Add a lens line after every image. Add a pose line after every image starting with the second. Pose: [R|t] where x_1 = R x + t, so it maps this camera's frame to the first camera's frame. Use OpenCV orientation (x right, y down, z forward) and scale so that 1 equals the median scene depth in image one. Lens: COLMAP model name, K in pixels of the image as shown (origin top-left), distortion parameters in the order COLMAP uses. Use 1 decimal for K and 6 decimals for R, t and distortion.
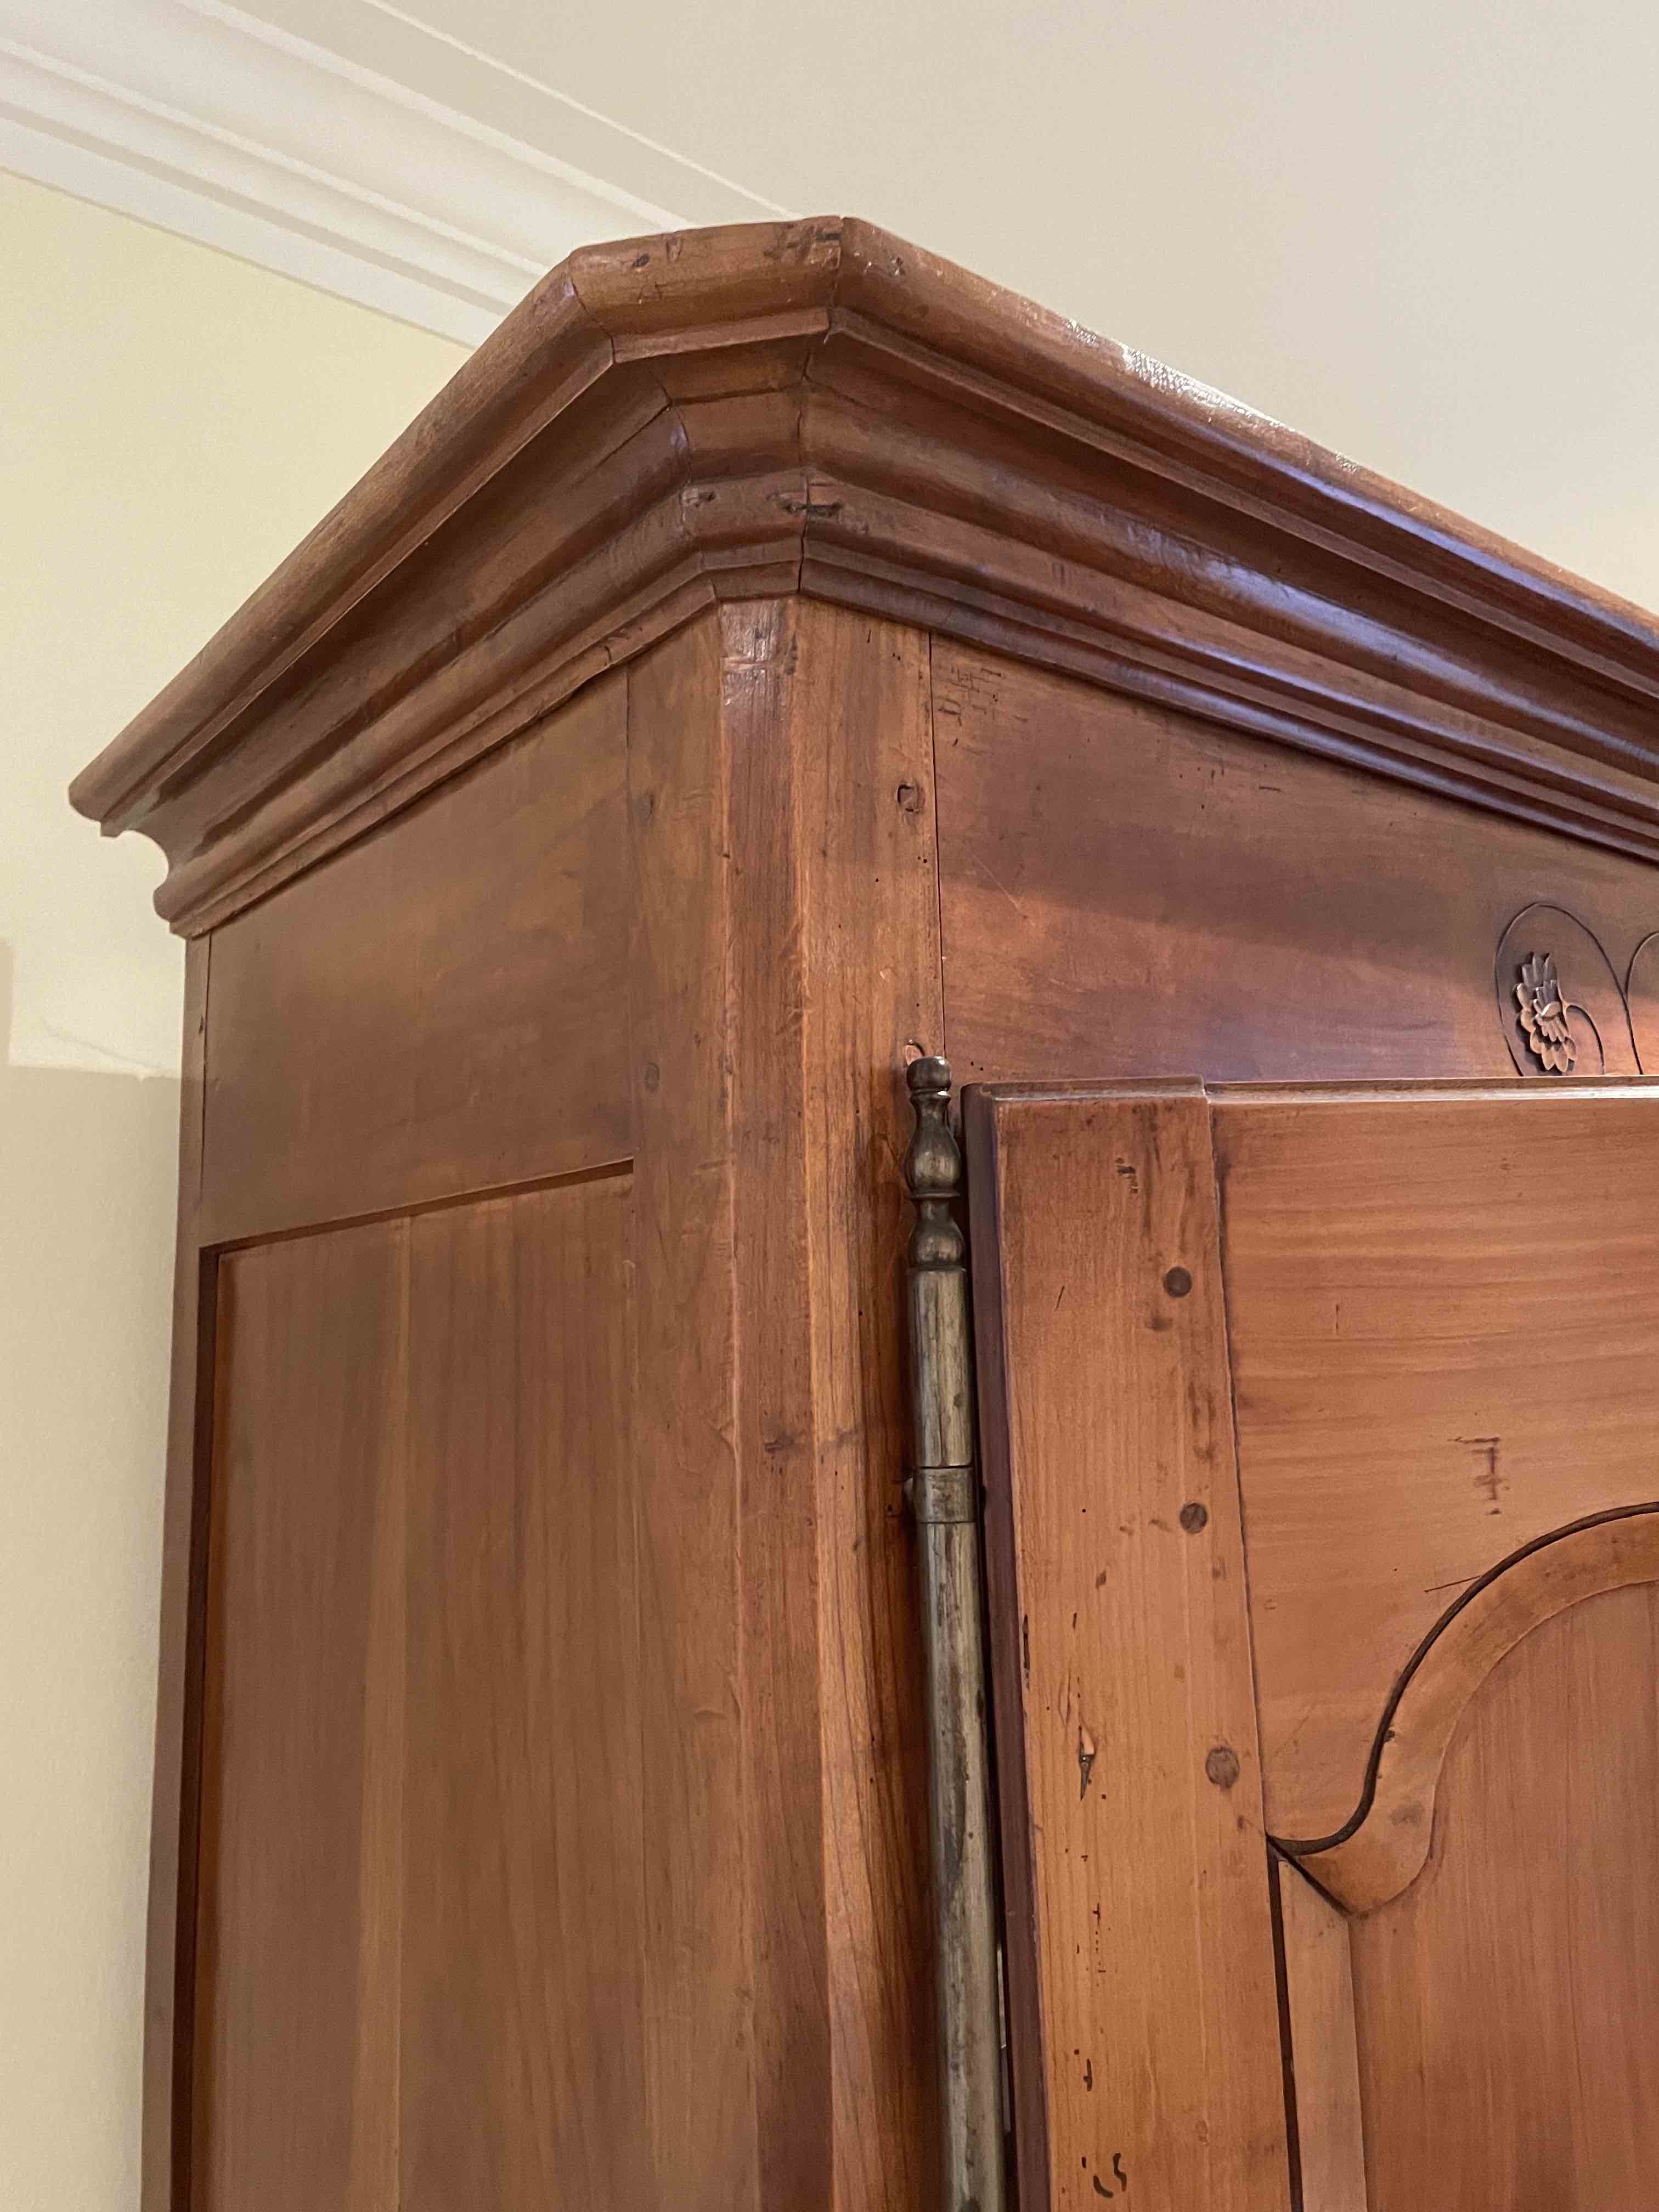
lens RADIAL K [[1686.5, 0, 833.5], [0, 1686.5, 1101.2], [0, 0, 1]] dist [0.048491, -0.014132]
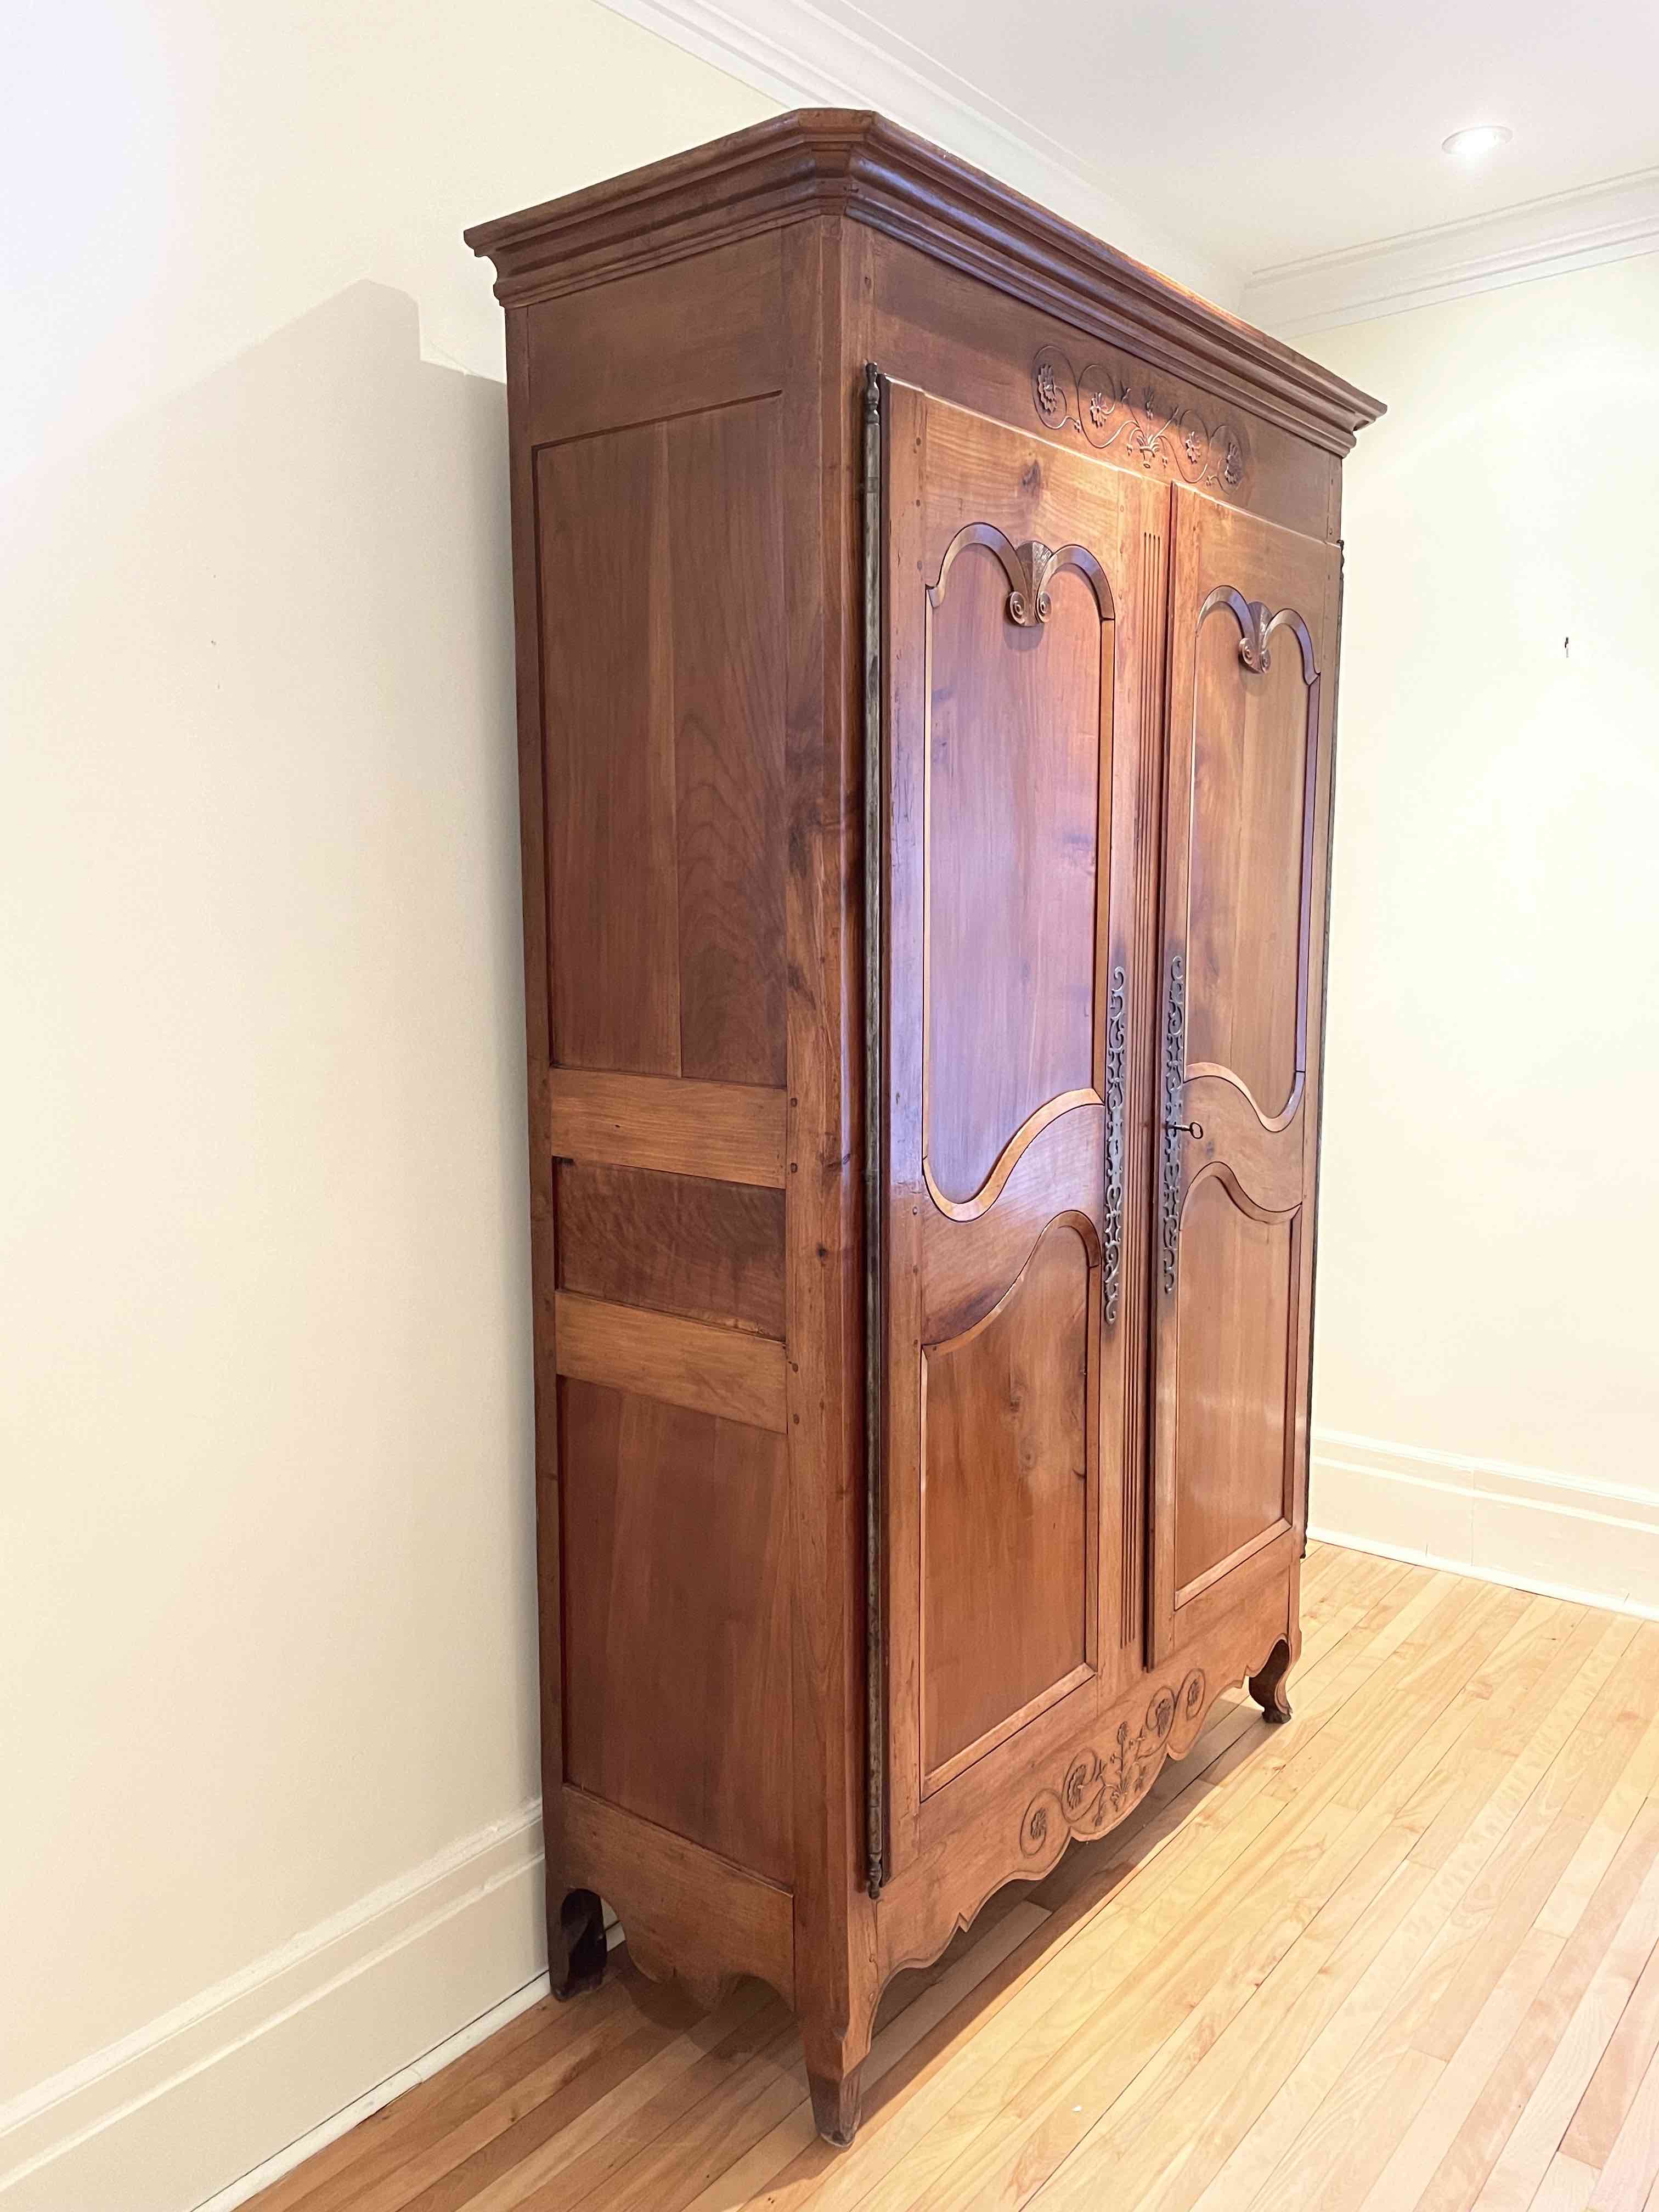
lens RADIAL K [[1686.5, 0, 835.5], [0, 1686.5, 1112.6], [0, 0, 1]] dist [0.048491, -0.014132]
pose [[0.973417, -0.006858, 0.228935, -0.808349], [-0.058692, 0.958707, 0.278273, 0.472207], [-0.221390, -0.284312, 0.932820, -2.658857]]
